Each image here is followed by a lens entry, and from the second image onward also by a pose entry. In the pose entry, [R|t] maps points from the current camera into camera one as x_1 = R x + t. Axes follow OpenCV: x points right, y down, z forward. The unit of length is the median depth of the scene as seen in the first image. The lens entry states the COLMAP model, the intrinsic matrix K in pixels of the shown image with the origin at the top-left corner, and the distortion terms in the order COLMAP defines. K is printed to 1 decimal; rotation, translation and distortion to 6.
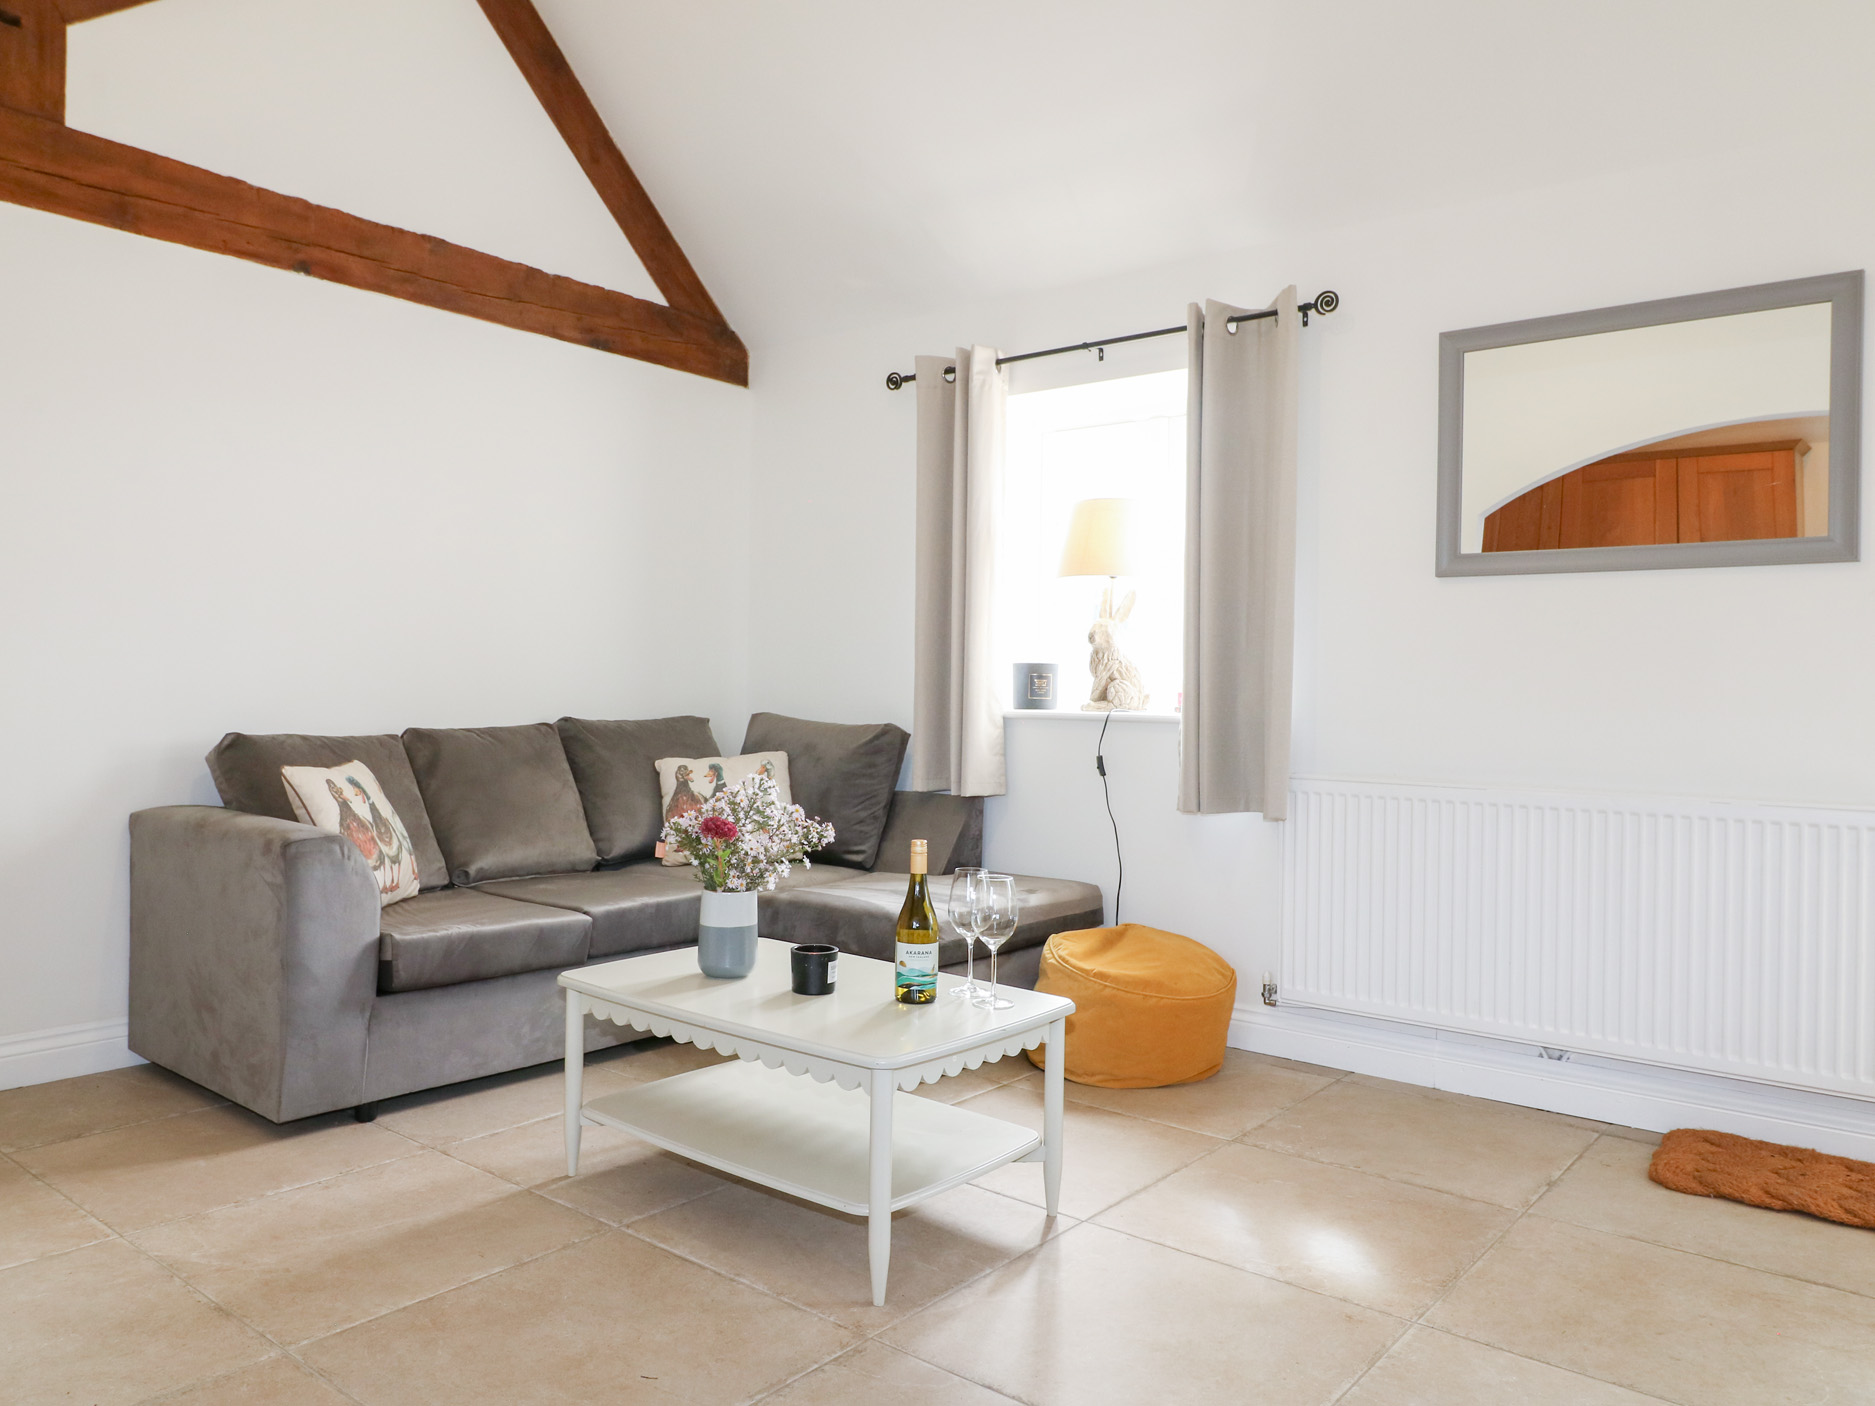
lens RADIAL K [[1327.9, 0, 937.5], [0, 1327.9, 703.0], [0, 0, 1]] dist [0.003605, 0.002601]
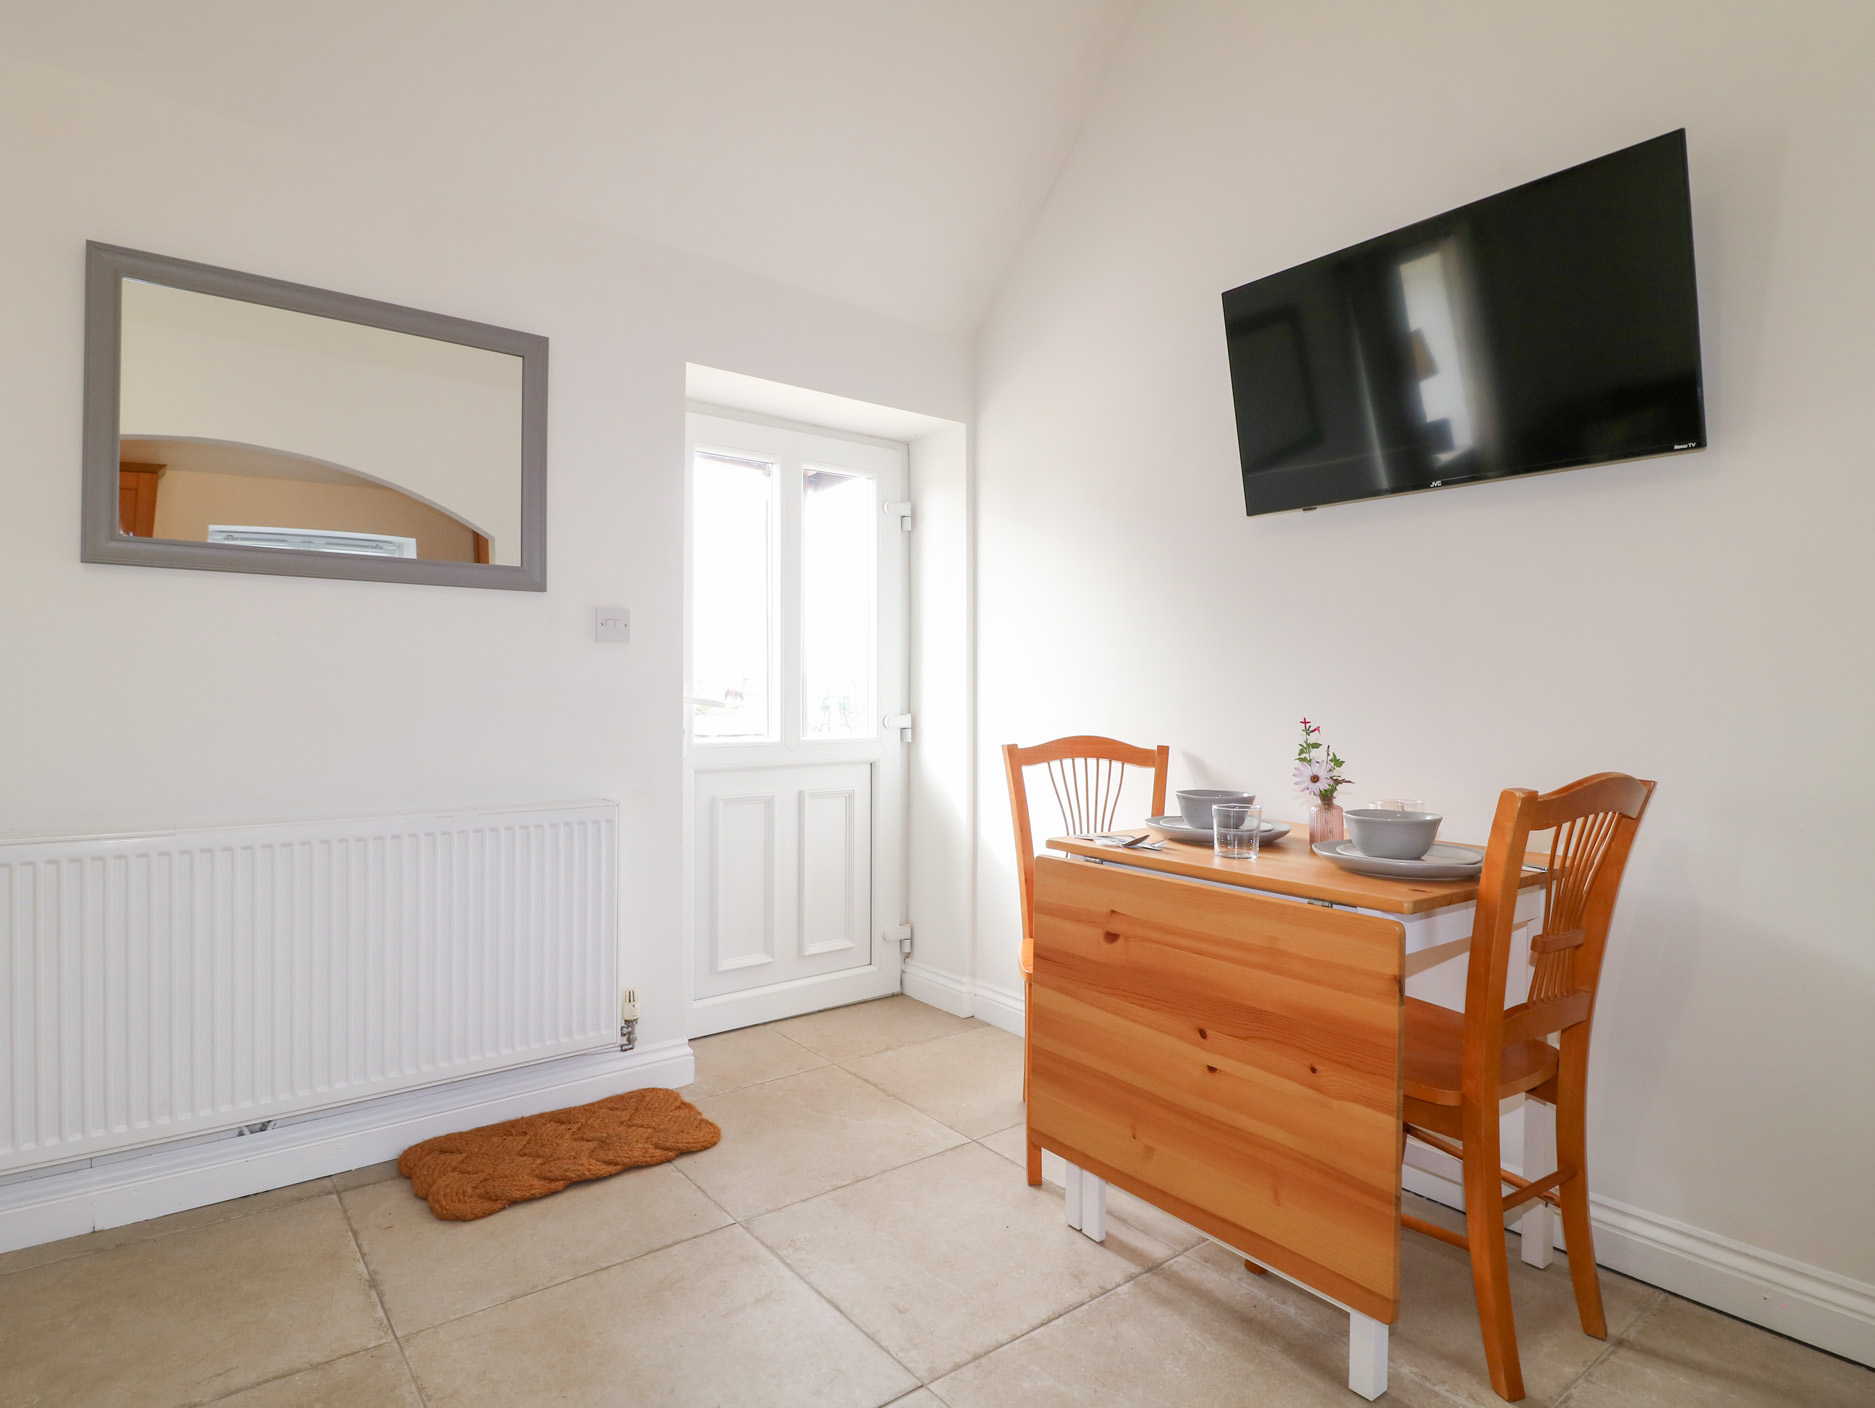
lens RADIAL K [[1019.0, 0, 930.3], [0, 1019.0, 694.4], [0, 0, 1]] dist [-0.001856, -0.013504]
pose [[0.229689, -0.013760, 0.973167, -0.086743], [0.009824, 0.999882, 0.011819, -0.025116], [-0.973215, 0.006846, 0.229797, 0.470759]]
